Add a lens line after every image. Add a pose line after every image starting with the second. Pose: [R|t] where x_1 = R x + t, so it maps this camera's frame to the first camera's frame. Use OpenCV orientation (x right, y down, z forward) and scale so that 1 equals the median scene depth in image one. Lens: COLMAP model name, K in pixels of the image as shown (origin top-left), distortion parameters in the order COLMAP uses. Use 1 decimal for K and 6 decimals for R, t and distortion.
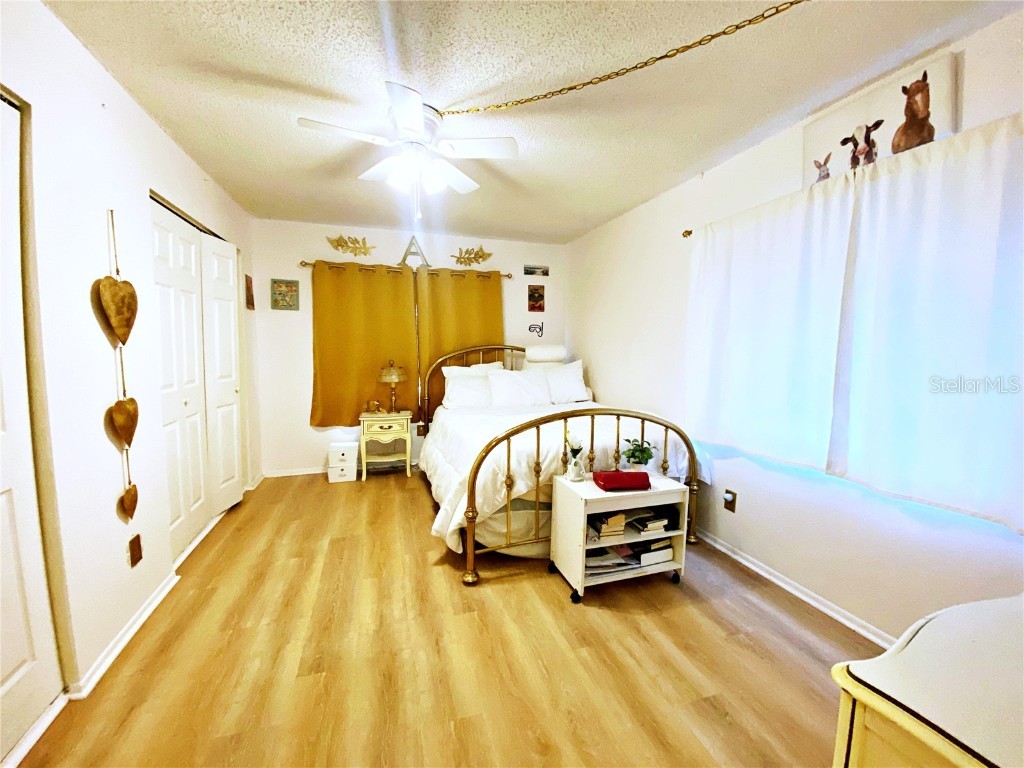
lens RADIAL K [[412.0, 0, 512.6], [0, 412.0, 380.3], [0, 0, 1]] dist [0.031231, -0.026017]
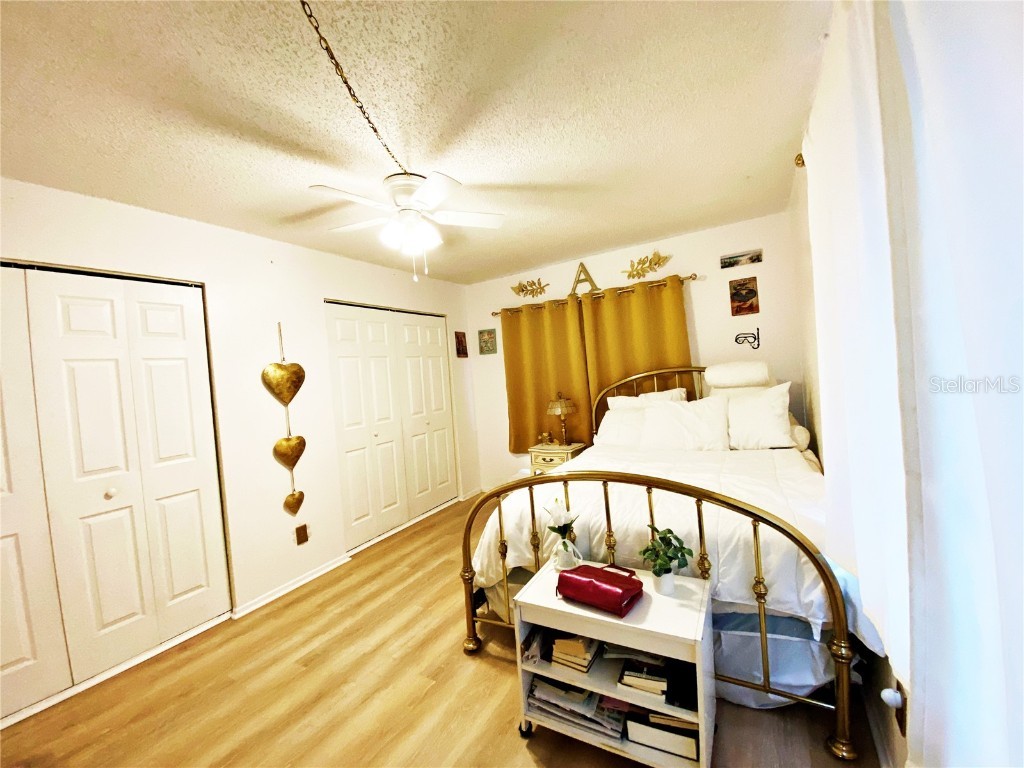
lens RADIAL K [[412.0, 0, 512.6], [0, 412.0, 380.3], [0, 0, 1]] dist [0.031231, -0.026017]
pose [[0.665190, -0.054545, -0.744679, 0.564187], [0.028248, 0.998453, -0.047900, -0.050257], [0.746140, 0.010827, 0.665701, 0.374318]]
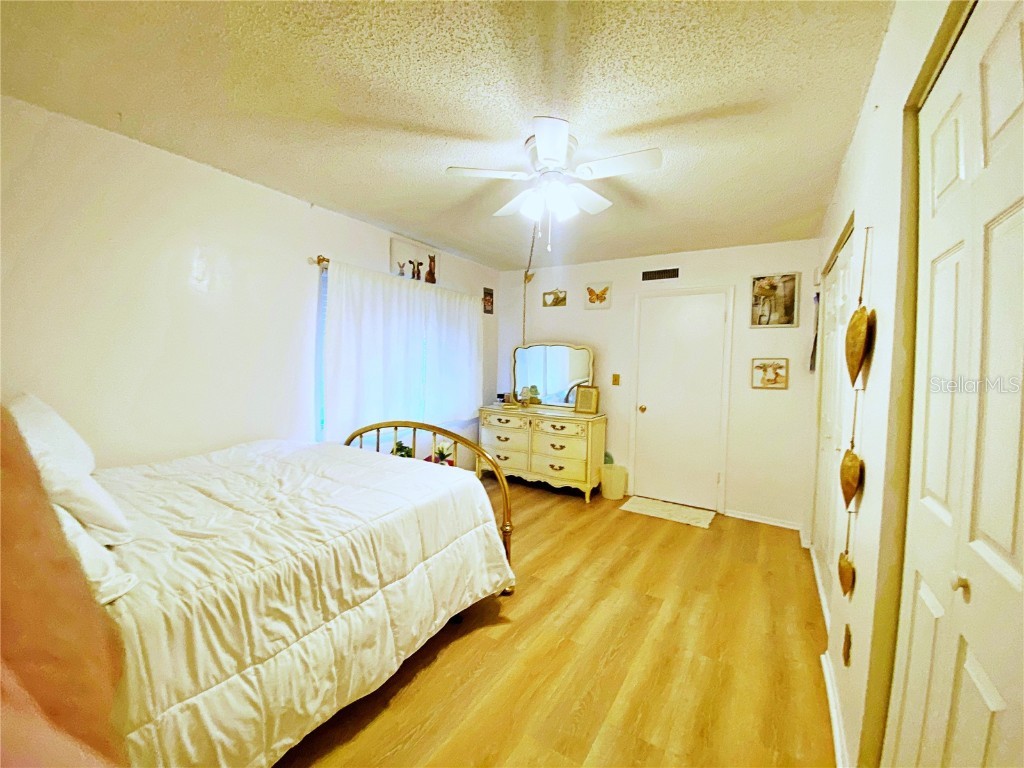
lens RADIAL K [[412.0, 0, 512.6], [0, 412.0, 380.3], [0, 0, 1]] dist [0.031231, -0.026017]
pose [[-0.641185, -0.056046, 0.765337, -0.747387], [0.032805, 0.994416, 0.100305, -0.133940], [-0.766685, 0.089421, -0.635766, 1.349696]]
